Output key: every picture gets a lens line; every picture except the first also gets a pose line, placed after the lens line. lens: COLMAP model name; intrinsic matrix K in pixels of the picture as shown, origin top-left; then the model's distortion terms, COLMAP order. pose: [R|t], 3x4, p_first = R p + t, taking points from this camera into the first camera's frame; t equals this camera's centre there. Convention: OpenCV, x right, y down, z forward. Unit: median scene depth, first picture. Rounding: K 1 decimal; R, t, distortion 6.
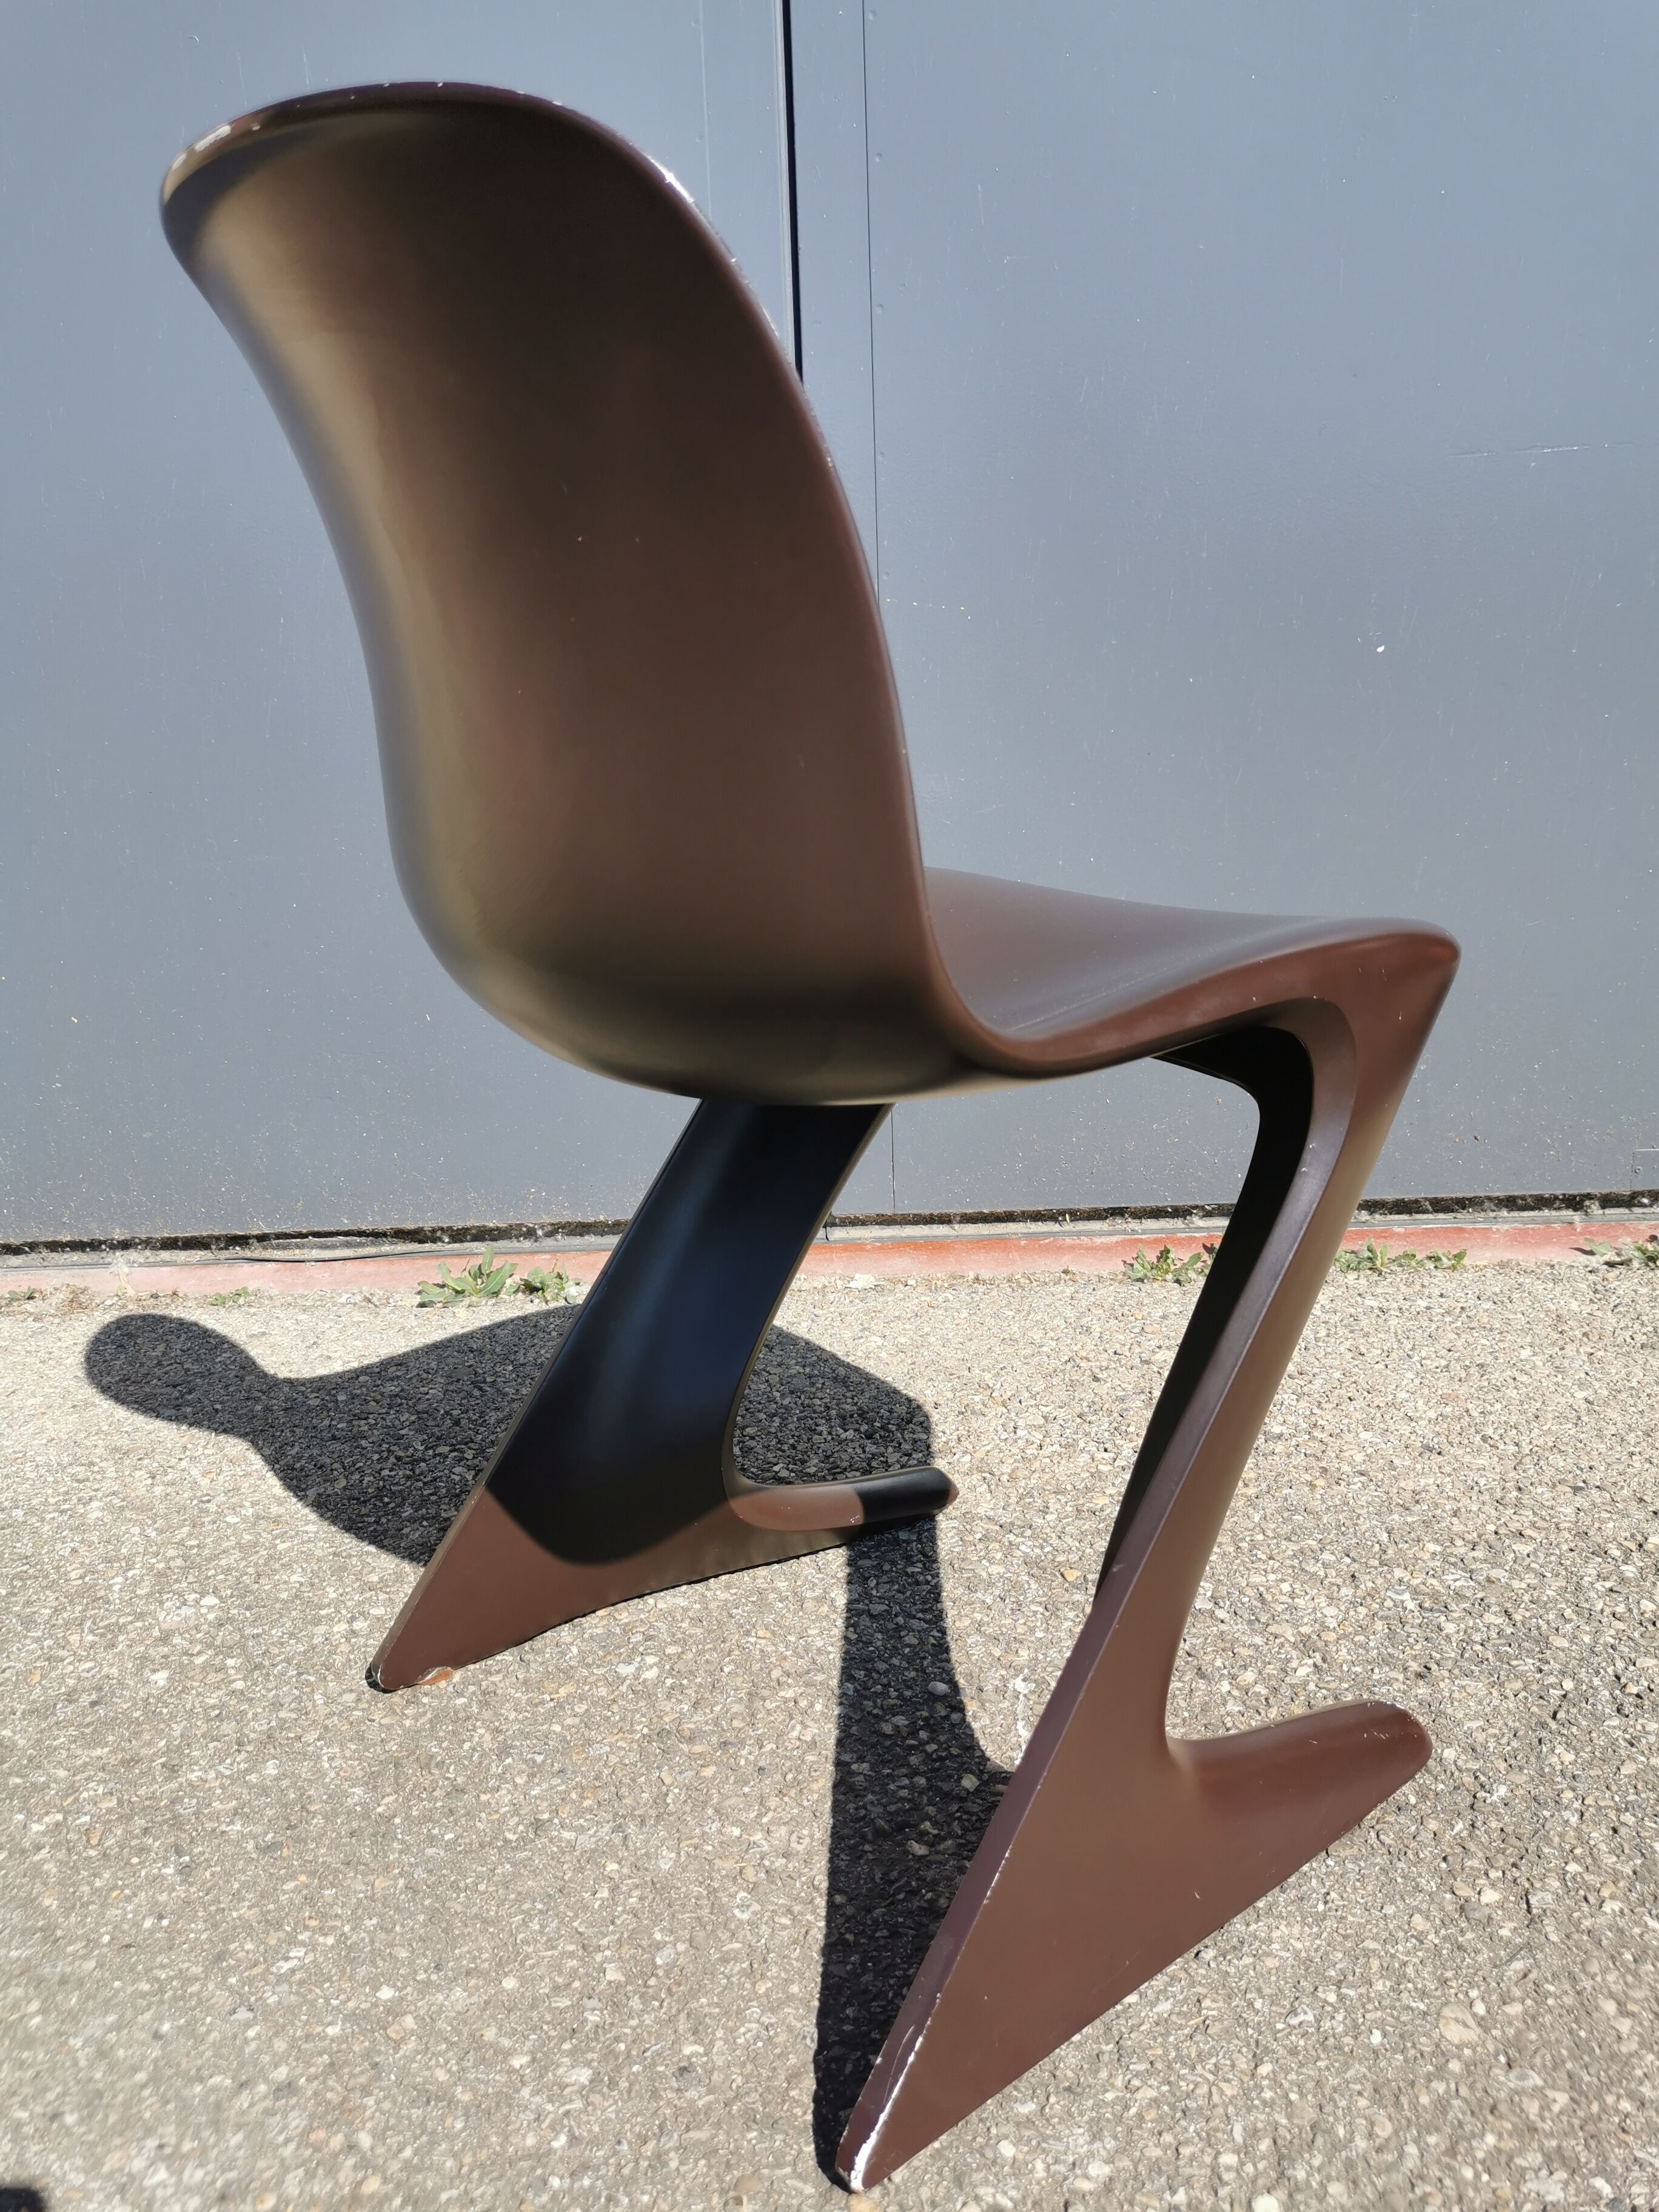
lens RADIAL K [[1734.6, 0, 840.4], [0, 1734.6, 1096.1], [0, 0, 1]] dist [0.021964, -0.003555]
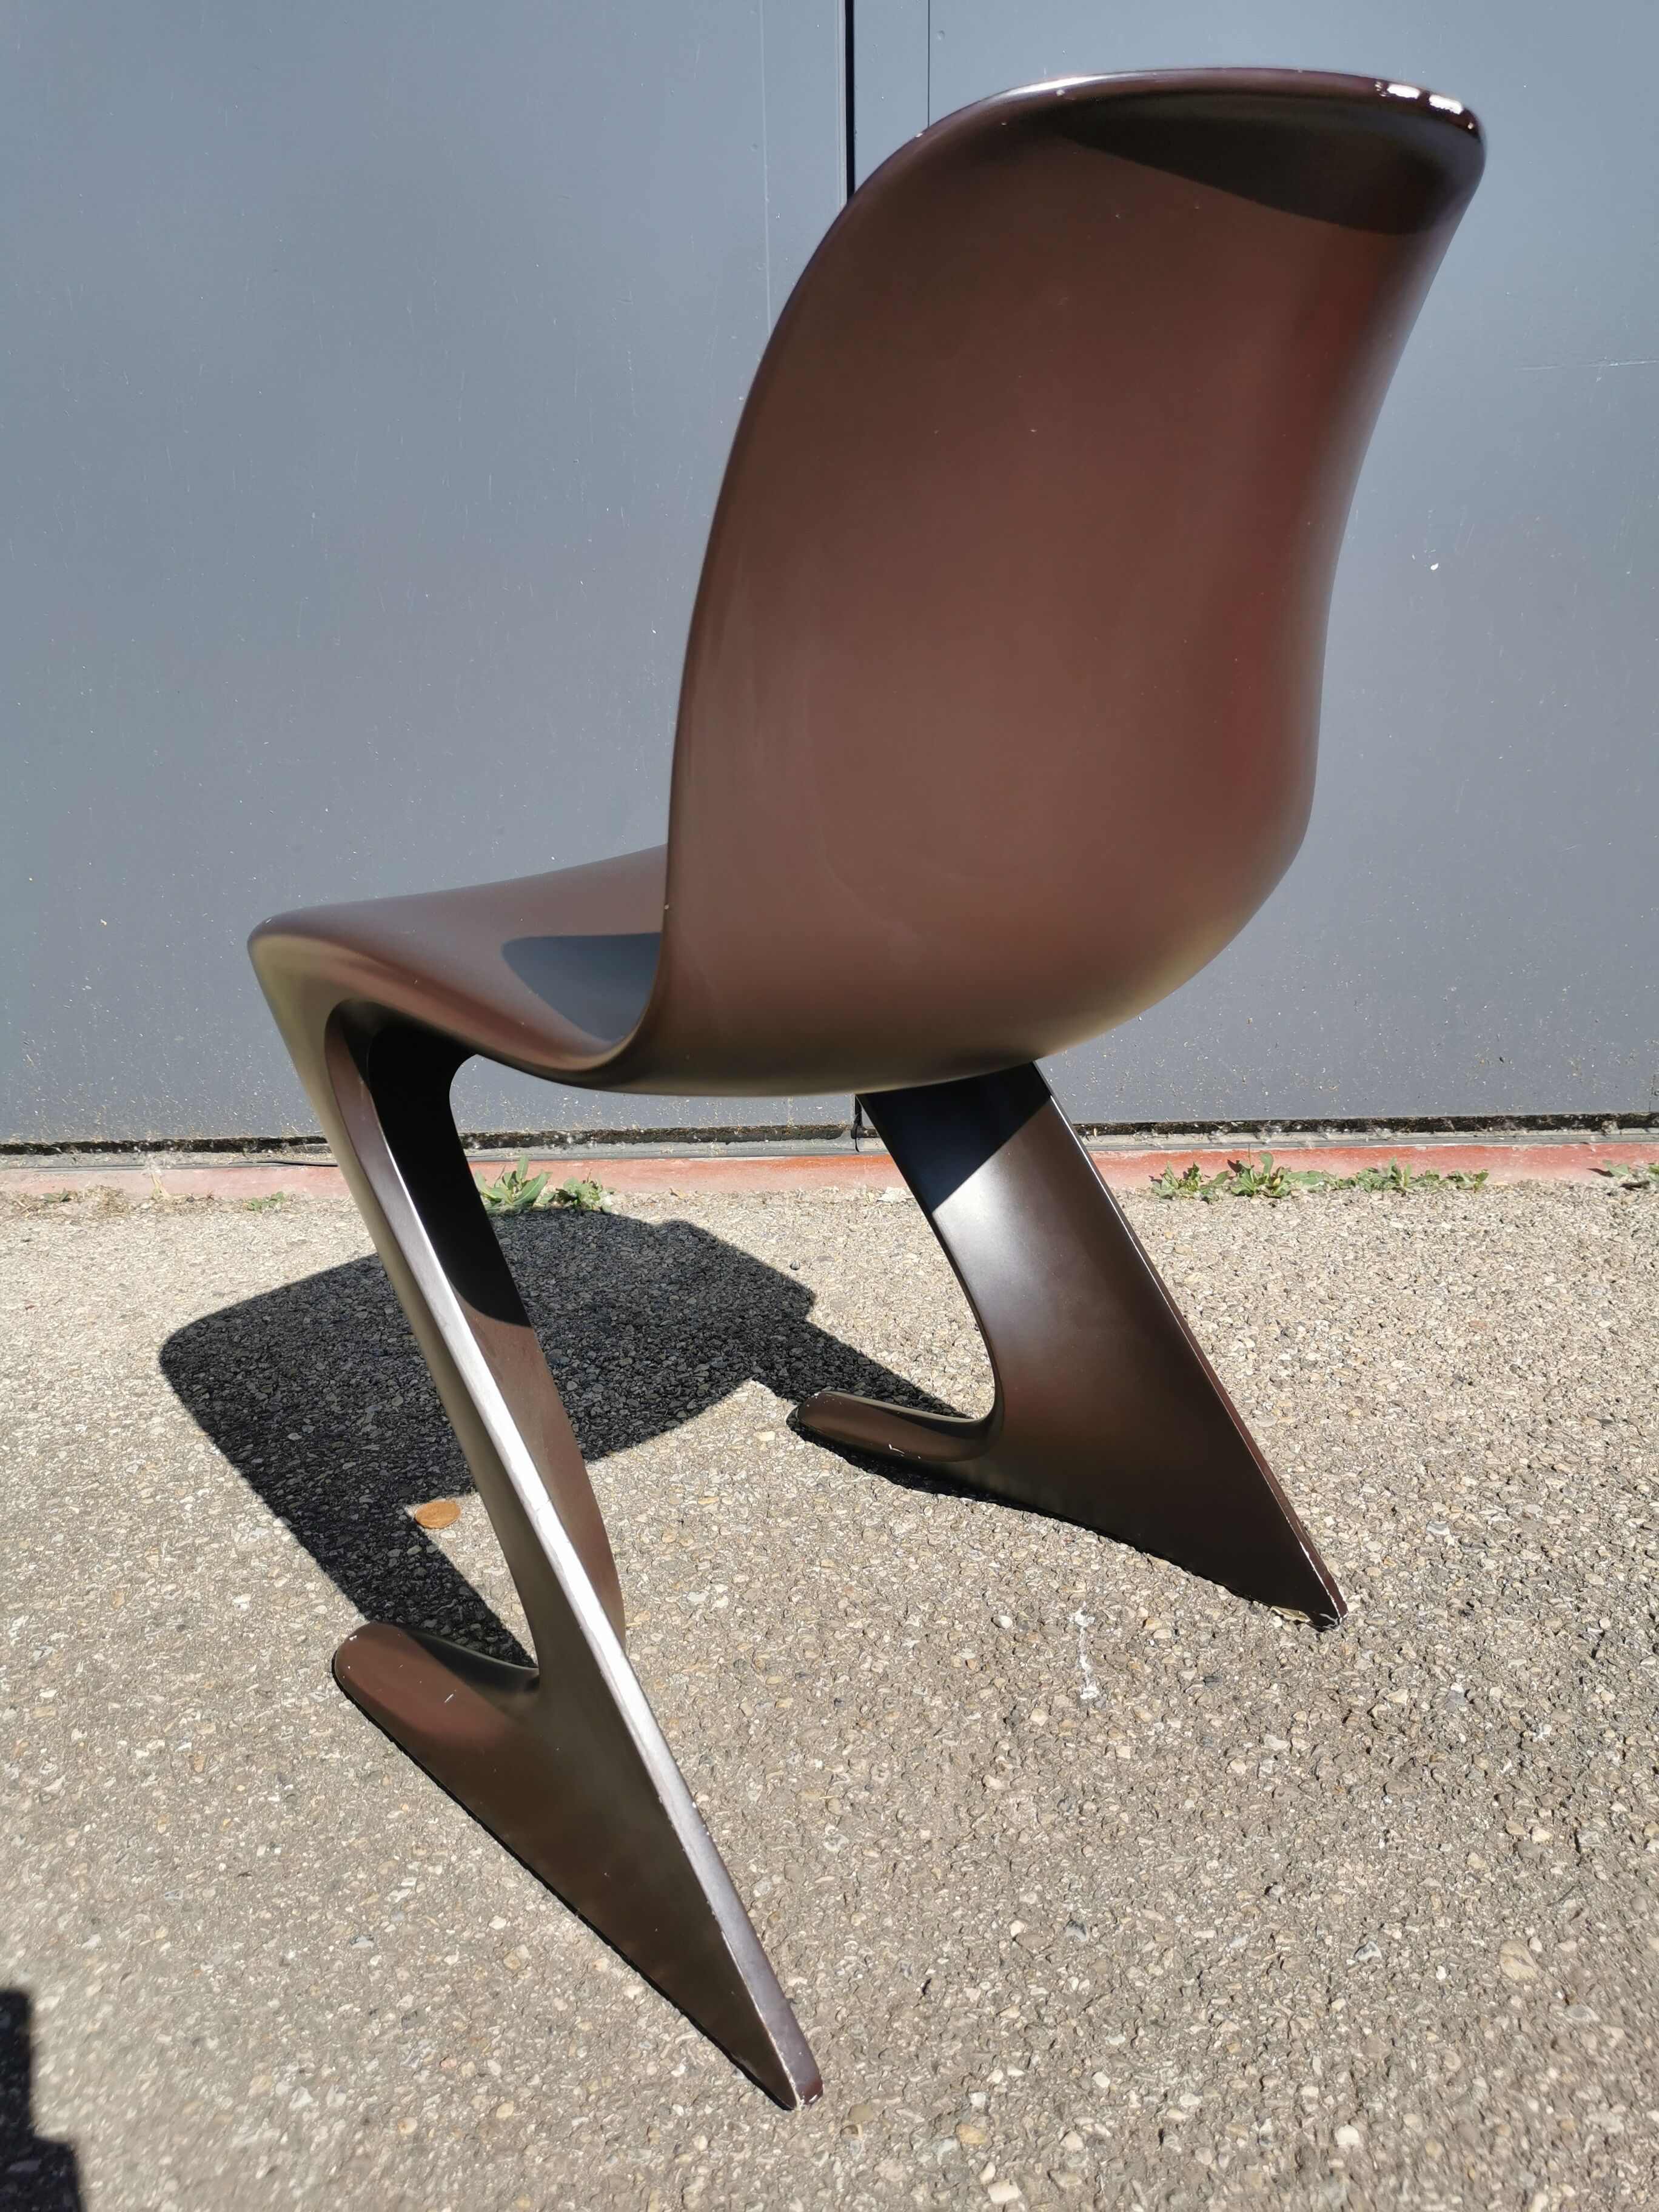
lens RADIAL K [[1734.6, 0, 839.3], [0, 1734.6, 1100.8], [0, 0, 1]] dist [0.021964, -0.003555]
pose [[0.999713, 0.013146, 0.020007, -0.065772], [-0.014852, 0.996039, 0.087665, -0.058606], [-0.018775, -0.087937, 0.995949, -0.003846]]
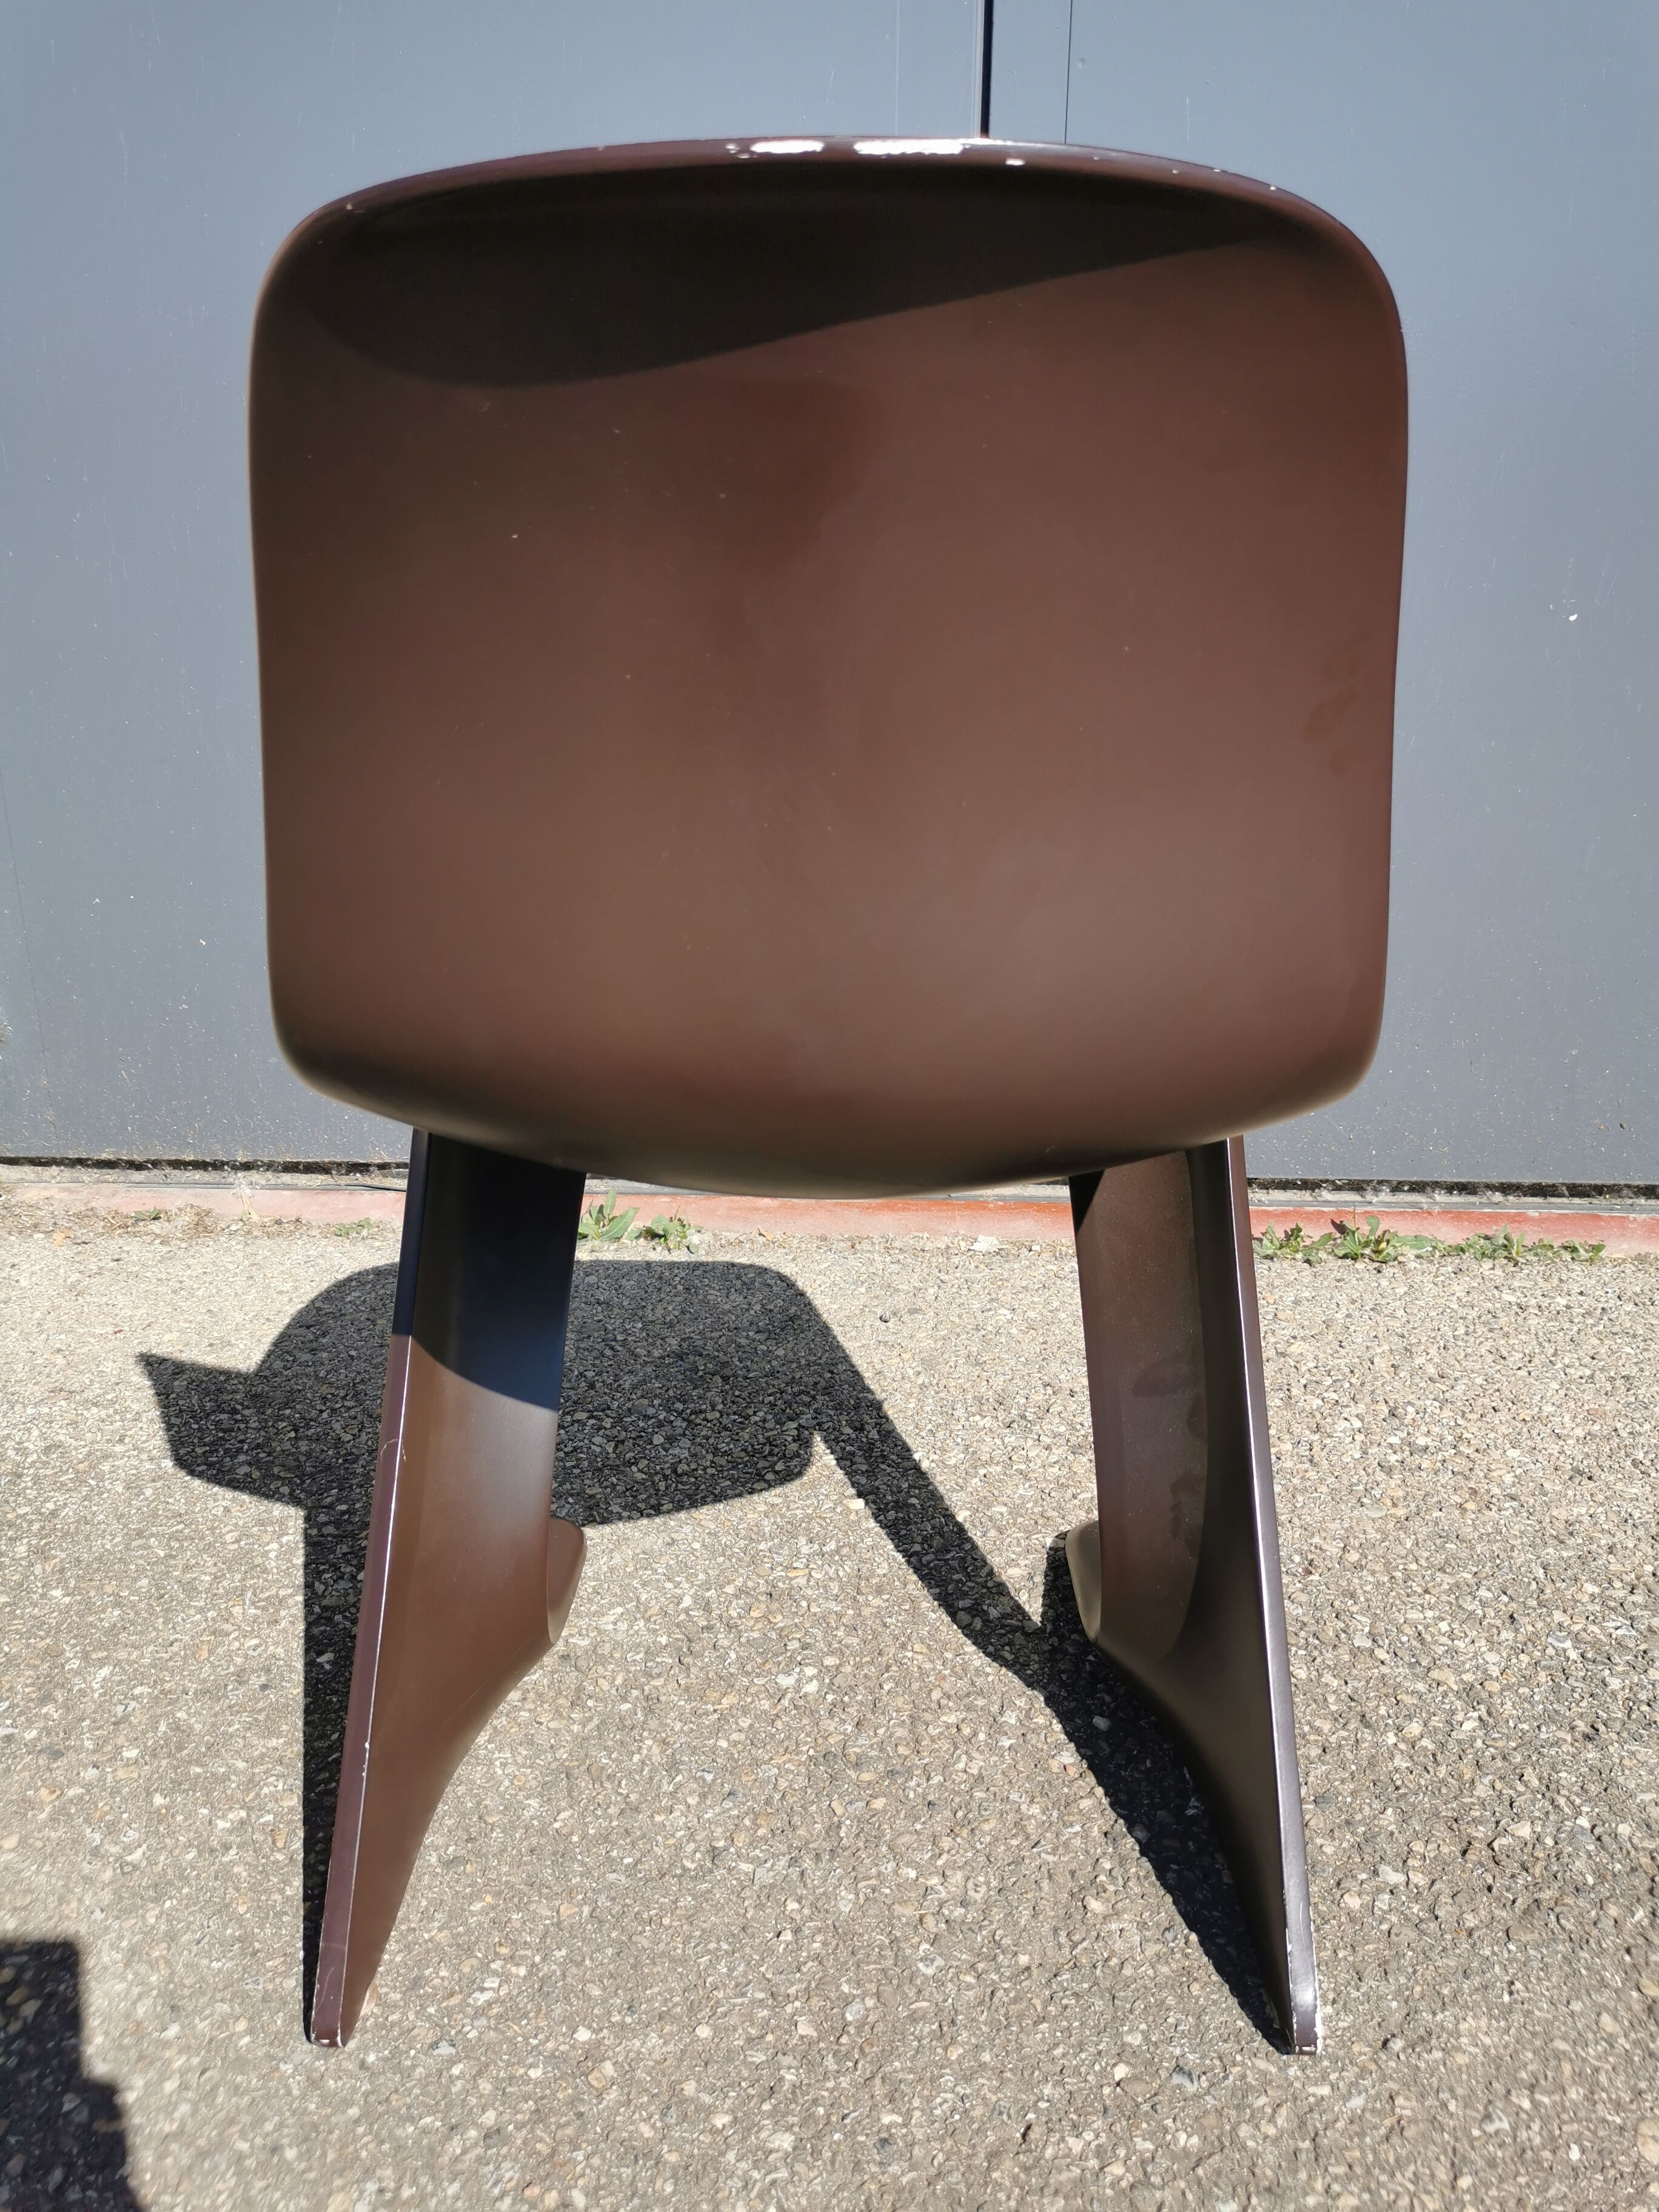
lens RADIAL K [[1734.6, 0, 836.7], [0, 1734.6, 1098.3], [0, 0, 1]] dist [0.021964, -0.003555]
pose [[0.998690, 0.047502, -0.019014, -0.094530], [-0.045561, 0.994712, 0.092040, -0.102986], [0.023286, -0.091053, 0.995574, 0.031580]]
